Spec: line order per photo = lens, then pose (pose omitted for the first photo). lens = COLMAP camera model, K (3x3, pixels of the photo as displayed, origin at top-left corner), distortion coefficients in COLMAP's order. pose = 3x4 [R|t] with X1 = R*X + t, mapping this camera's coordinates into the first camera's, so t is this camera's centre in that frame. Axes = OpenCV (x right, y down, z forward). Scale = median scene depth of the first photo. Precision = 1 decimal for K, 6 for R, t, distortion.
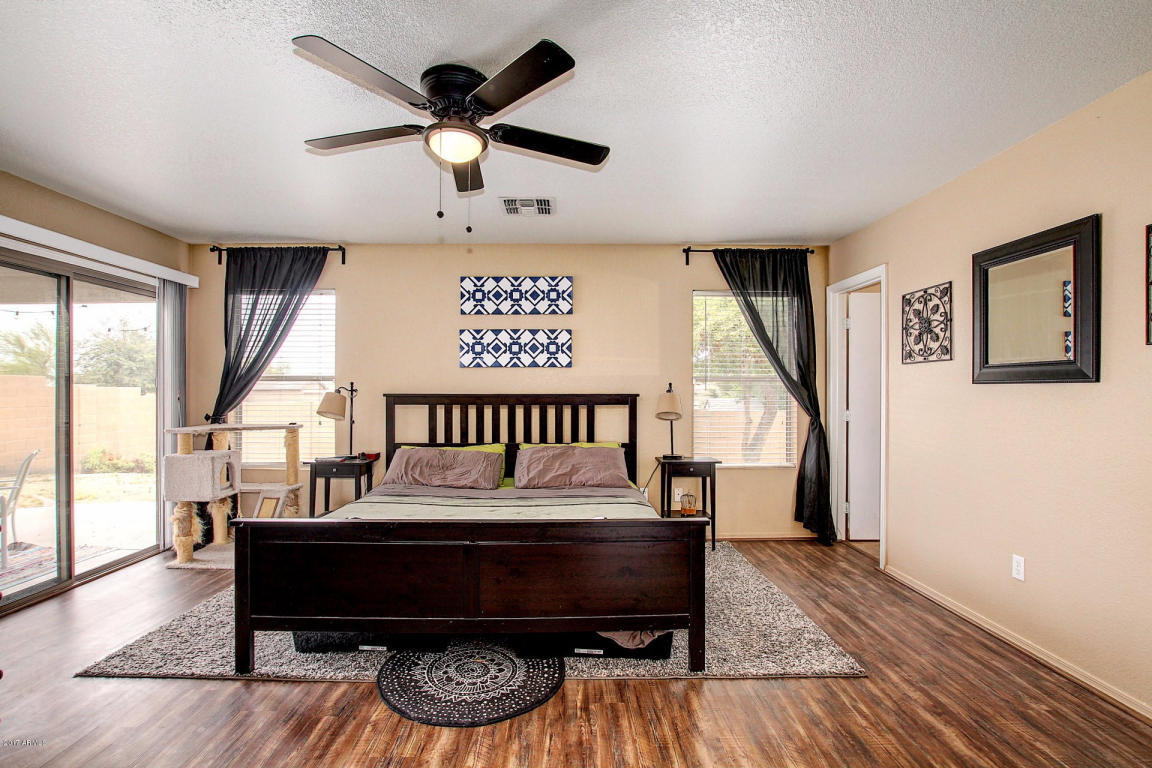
lens RADIAL K [[534.9, 0, 582.8], [0, 534.9, 398.0], [0, 0, 1]] dist [-0.032981, 0.000393]
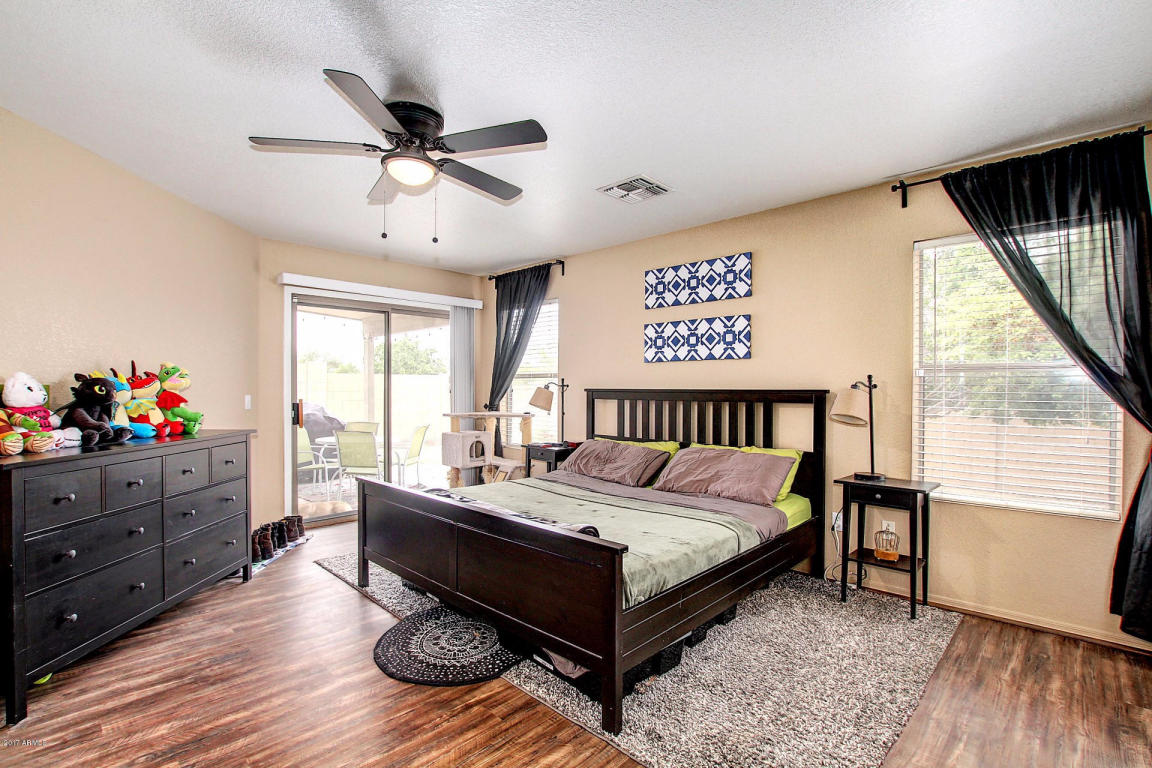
lens RADIAL K [[534.9, 0, 582.8], [0, 534.9, 398.0], [0, 0, 1]] dist [-0.032981, 0.000393]
pose [[0.709657, 0.015431, -0.704378, 0.393939], [-0.010114, 0.999880, 0.011715, -0.001685], [0.704475, -0.001189, 0.709728, 0.210233]]
